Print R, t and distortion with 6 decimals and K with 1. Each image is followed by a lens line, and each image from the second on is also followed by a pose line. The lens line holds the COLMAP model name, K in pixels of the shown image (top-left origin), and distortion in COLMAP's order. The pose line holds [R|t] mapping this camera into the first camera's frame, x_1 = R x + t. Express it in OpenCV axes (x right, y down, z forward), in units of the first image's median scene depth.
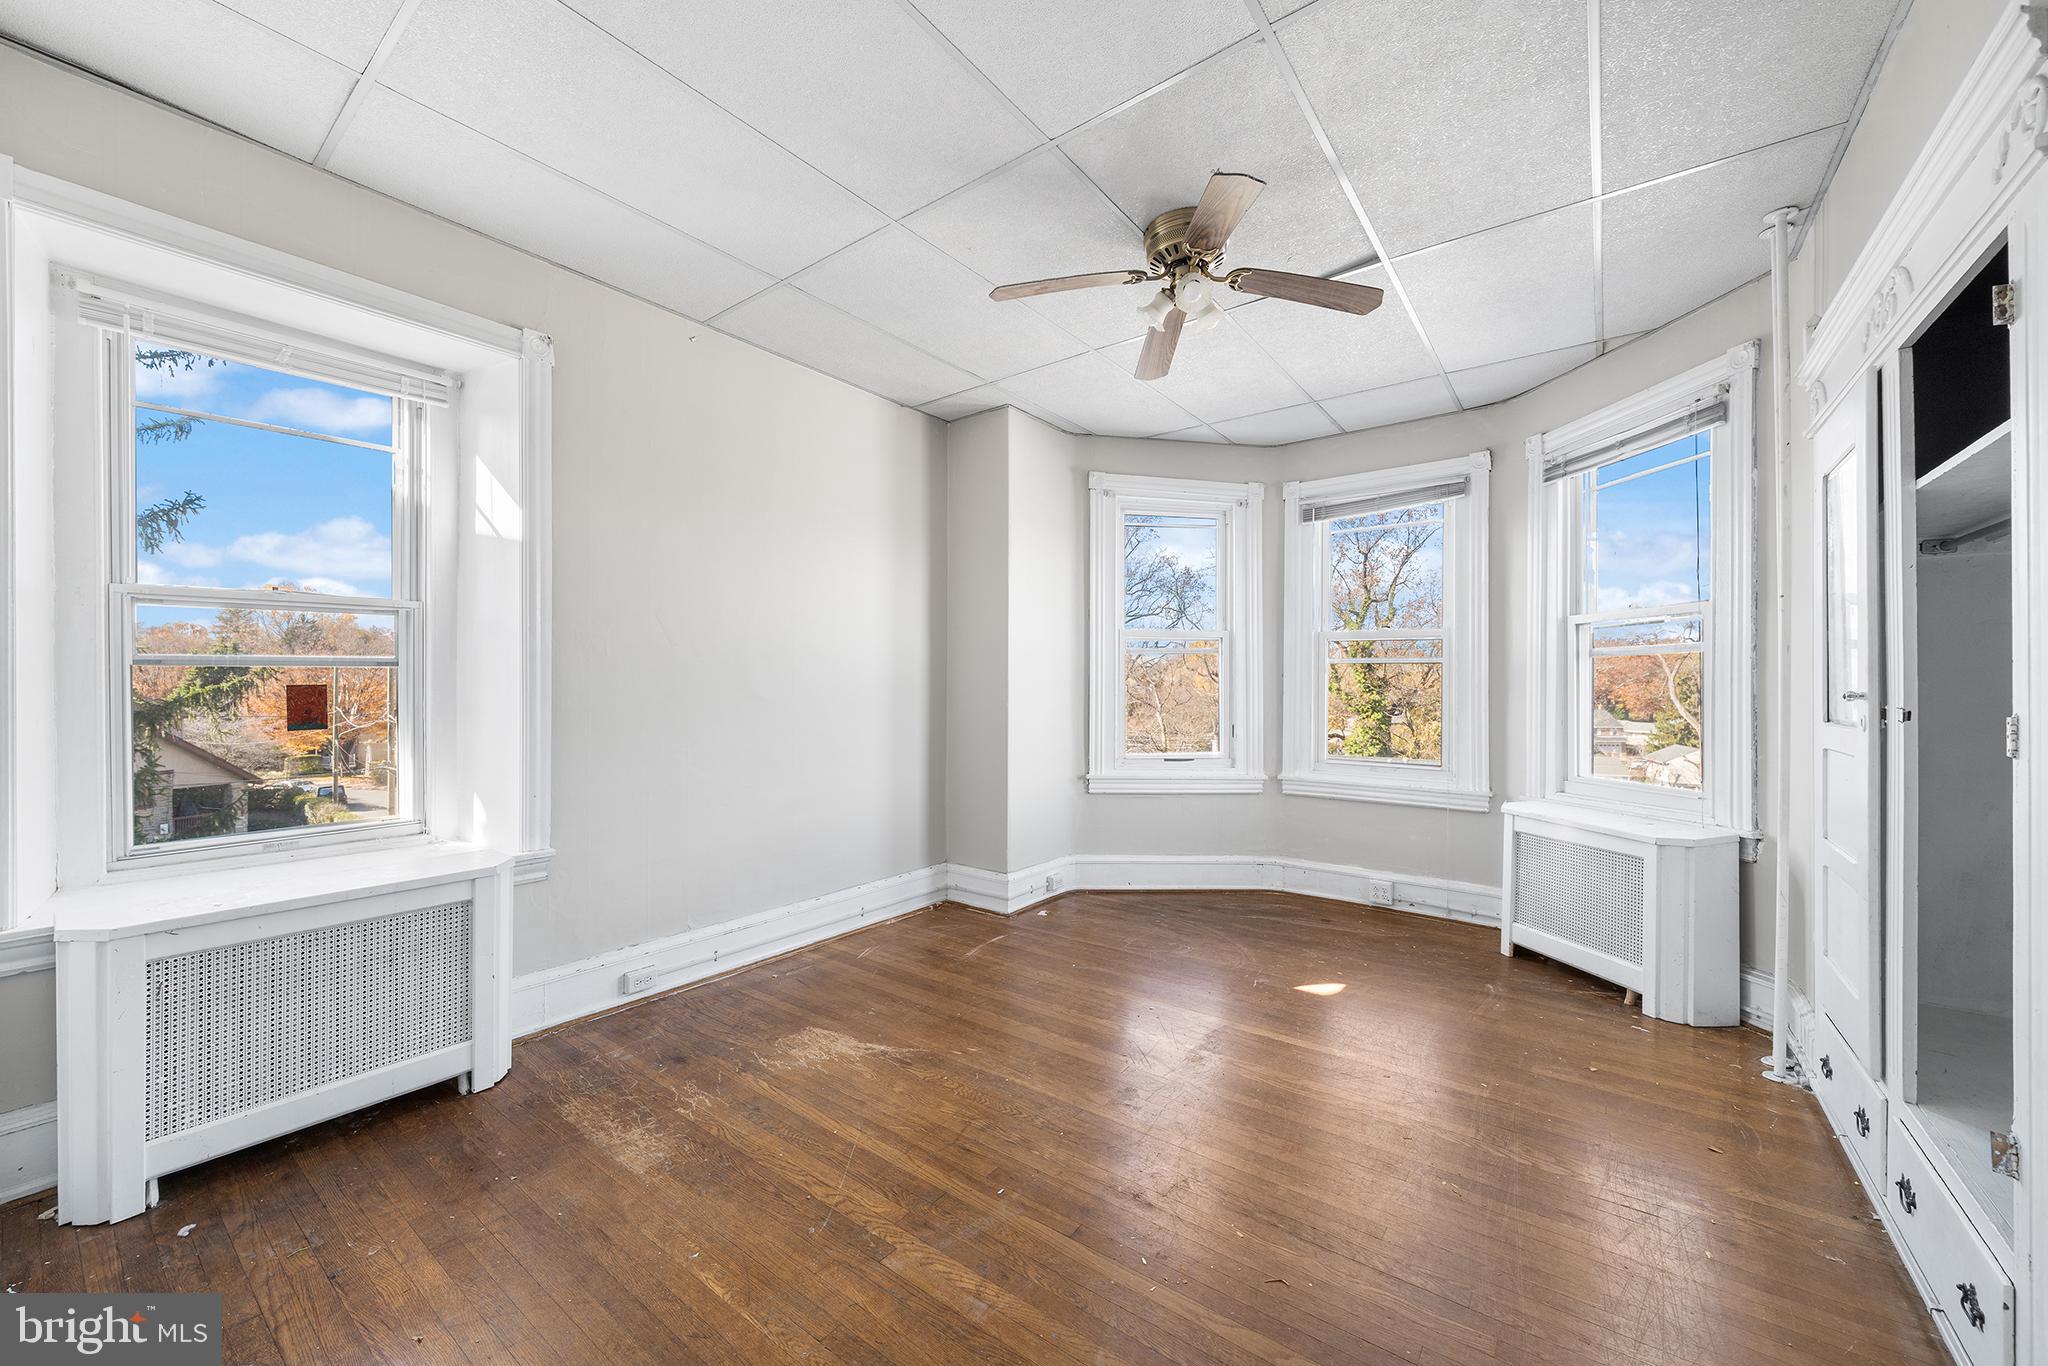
lens RADIAL K [[764.4, 0, 1024.0], [0, 764.4, 683.0], [0, 0, 1]] dist [-0.000734, -0.000134]
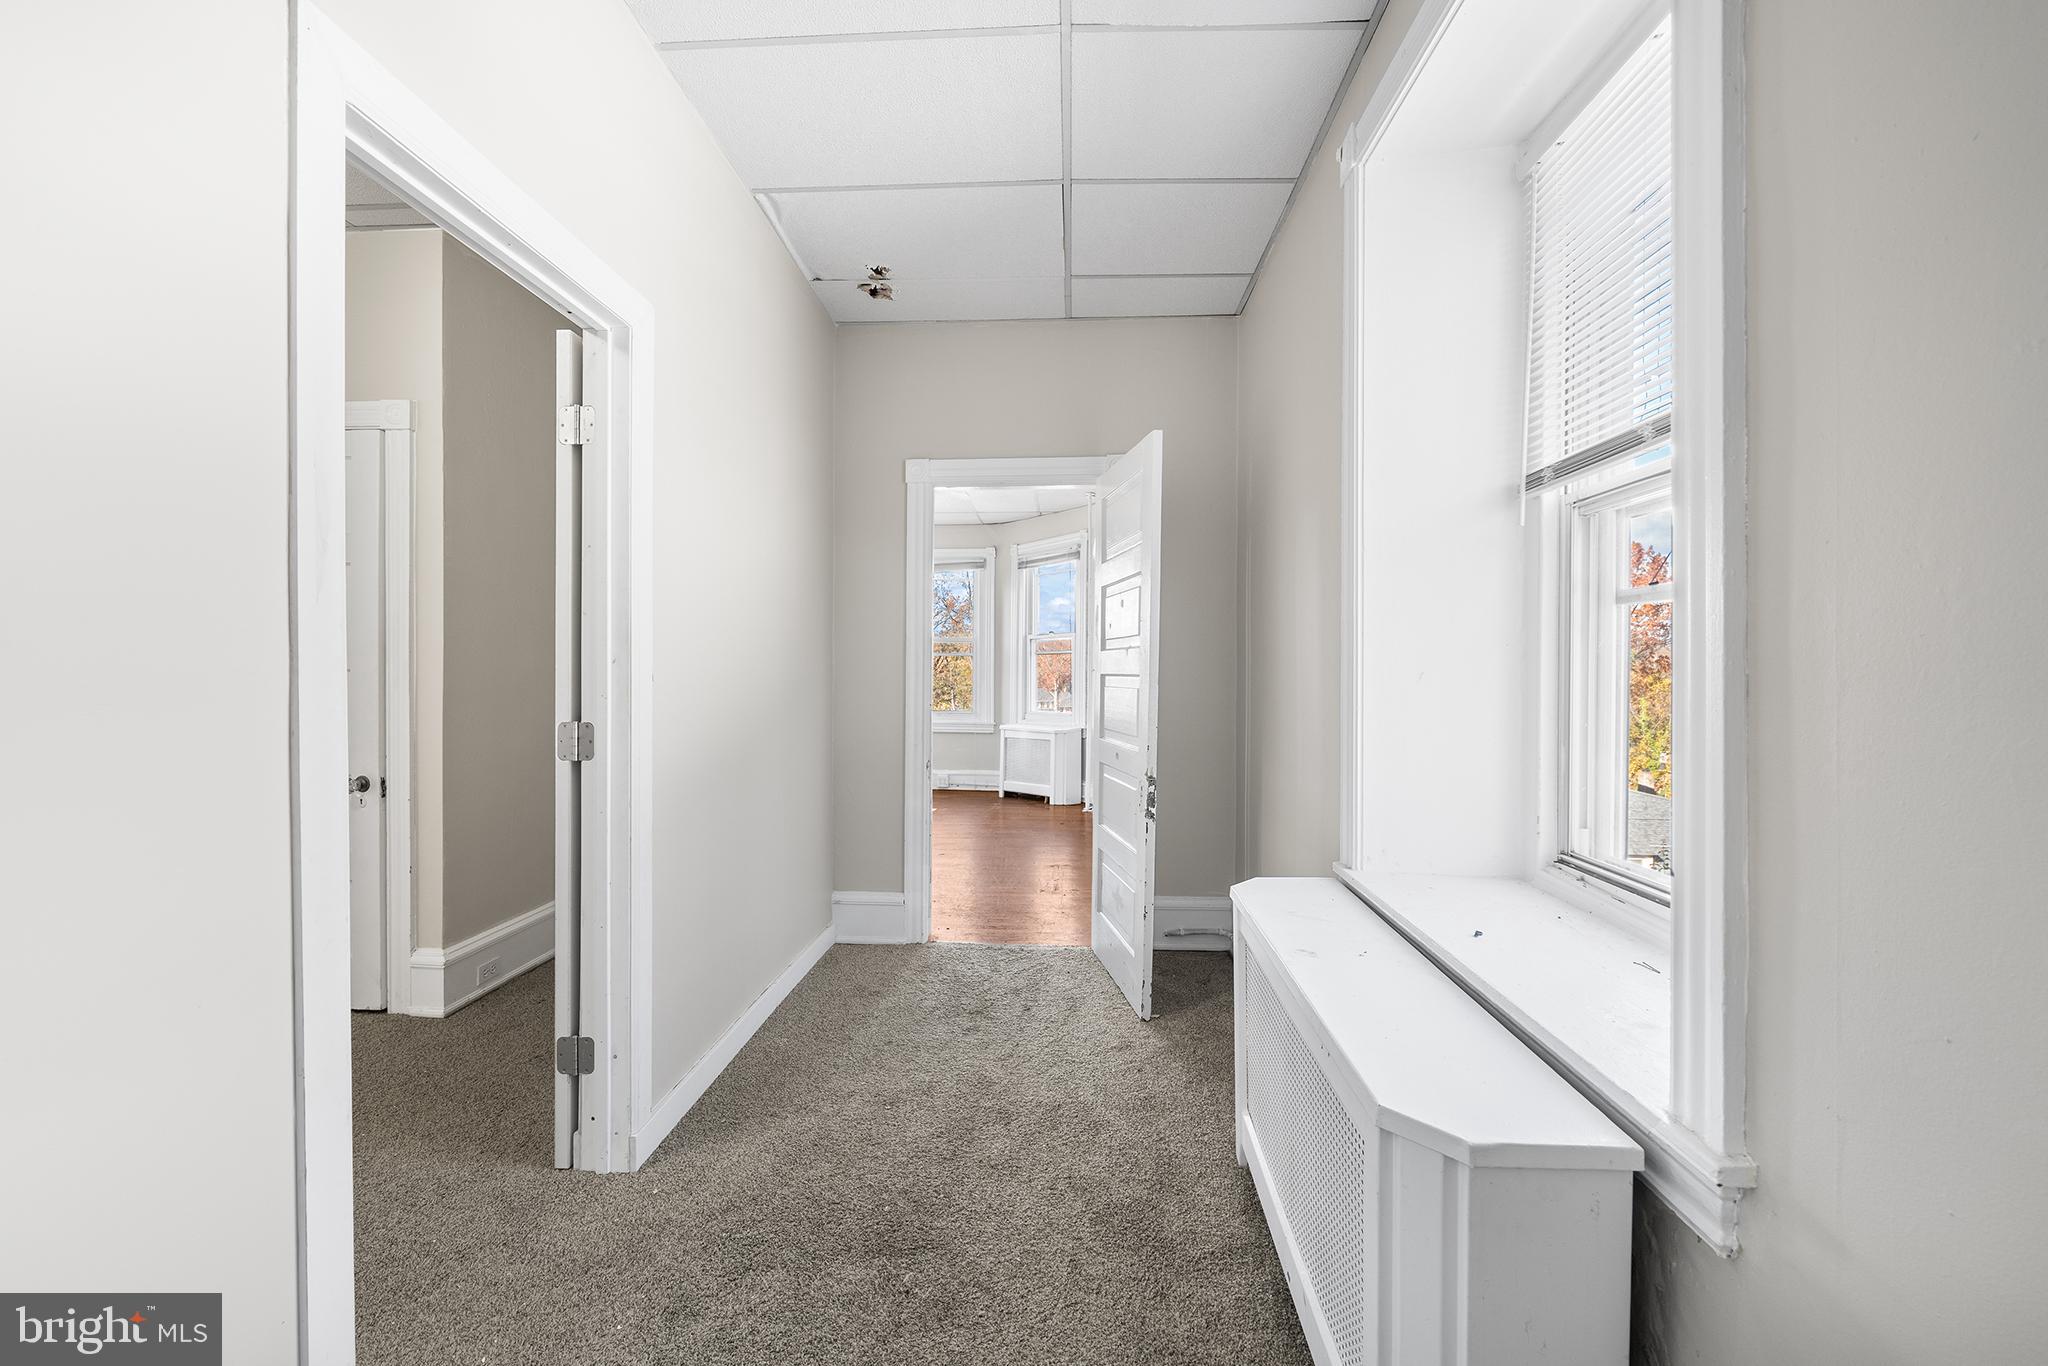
lens RADIAL K [[819.1, 0, 1024.0], [0, 819.1, 683.0], [0, 0, 1]] dist [0.000109, 0.000193]
pose [[0.827922, -0.004965, 0.560822, -0.565358], [-0.006022, 0.999824, 0.017743, 0.004669], [-0.560811, -0.018067, 0.827746, -0.872949]]
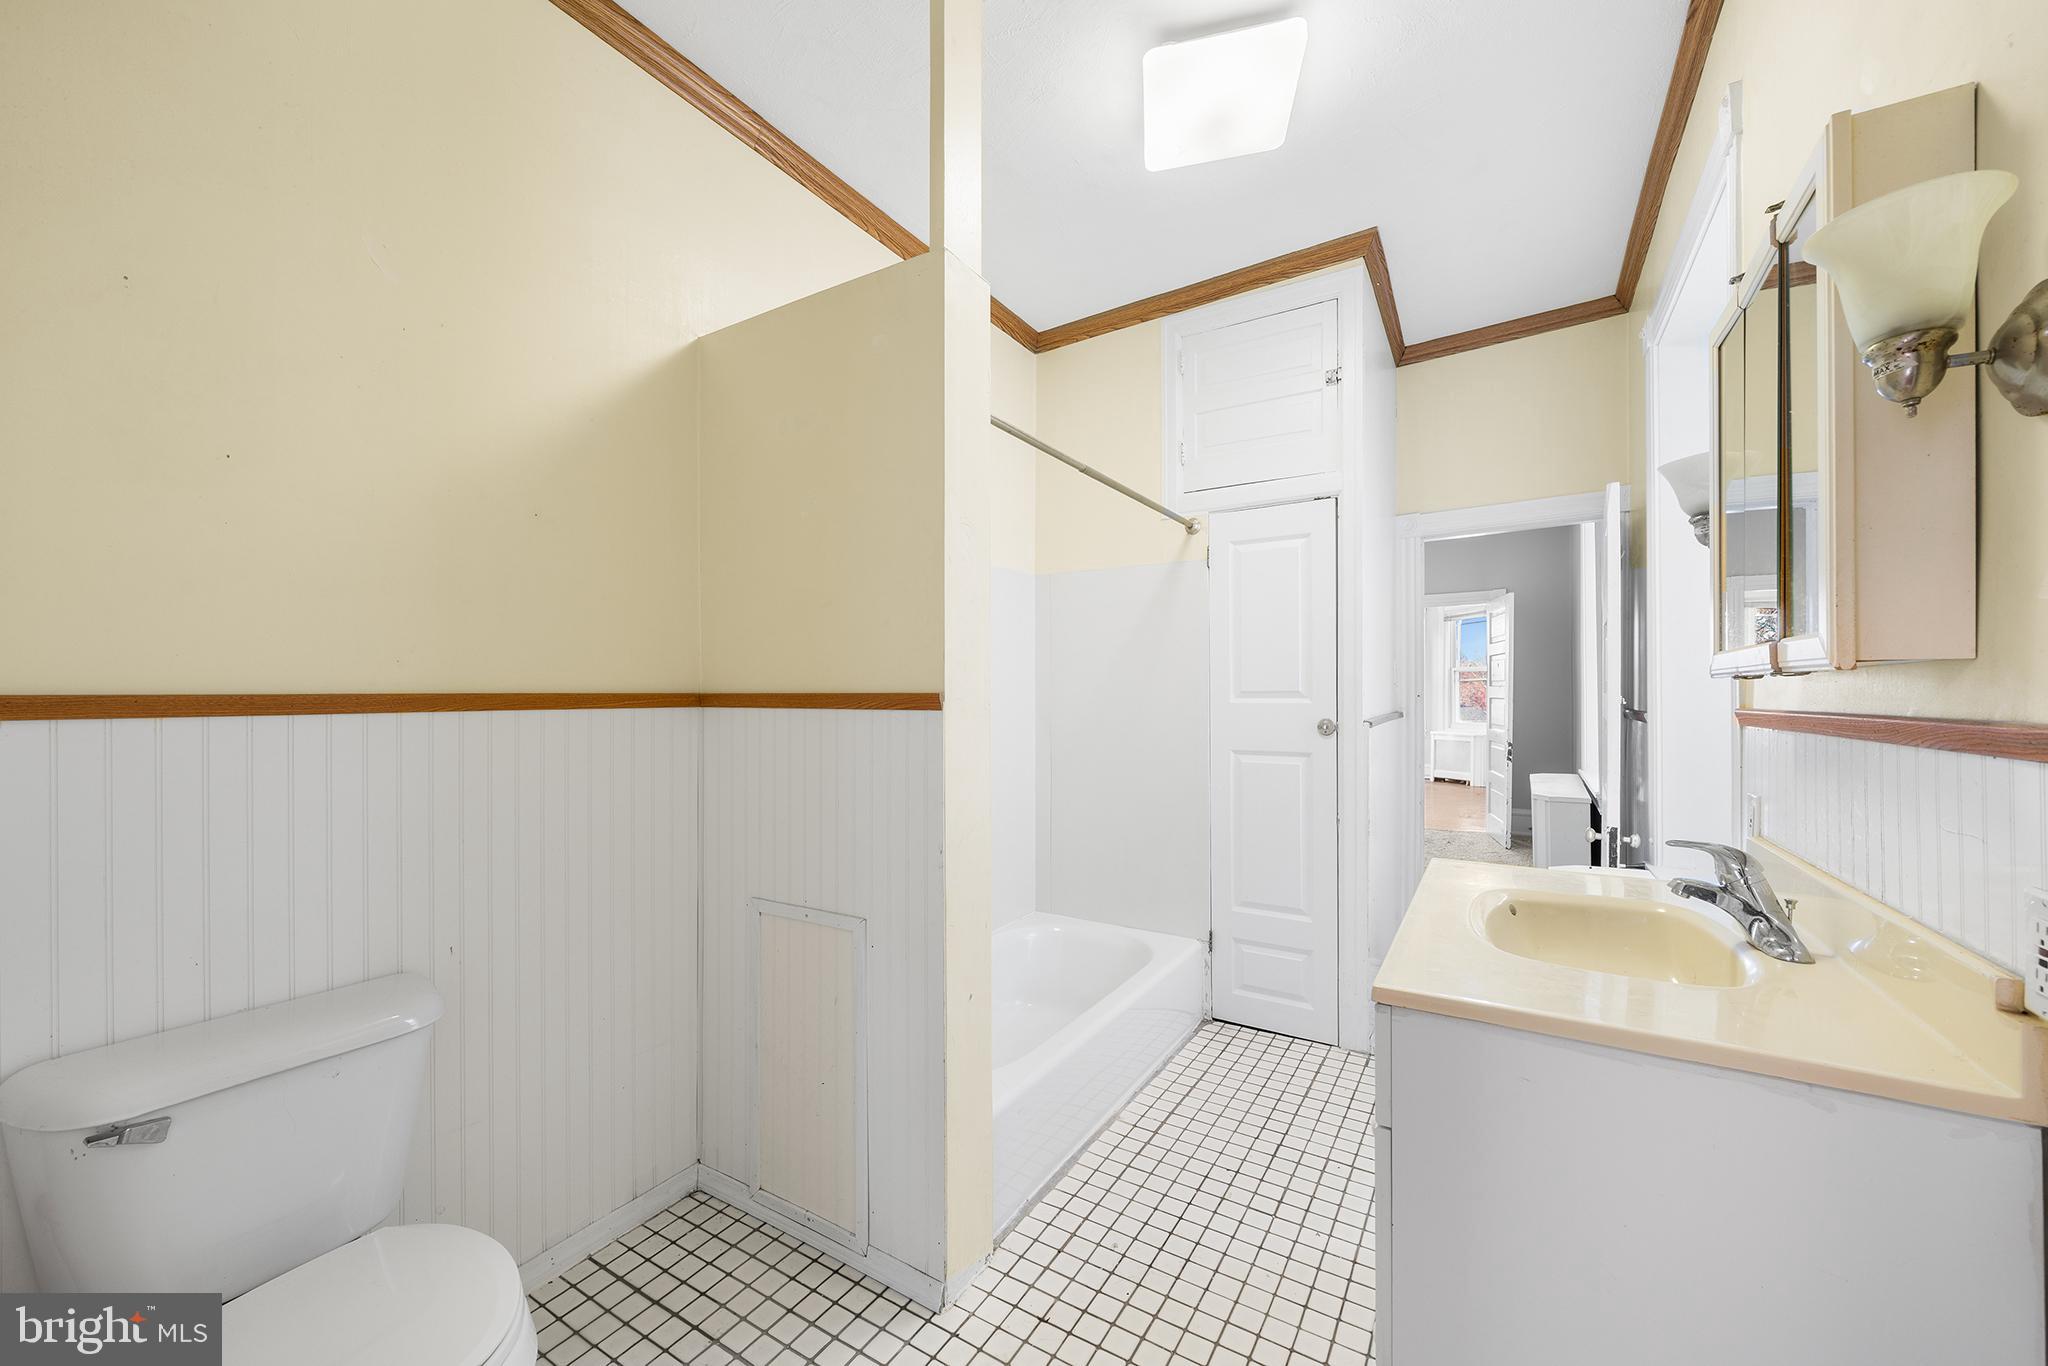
lens RADIAL K [[775.3, 0, 1008.8], [0, 775.3, 686.4], [0, 0, 1]] dist [-0.002733, -0.000371]
pose [[0.997213, -0.002720, 0.074551, -1.280540], [0.002995, 0.999989, -0.003578, -0.015881], [-0.074541, 0.003791, 0.997211, -1.952269]]
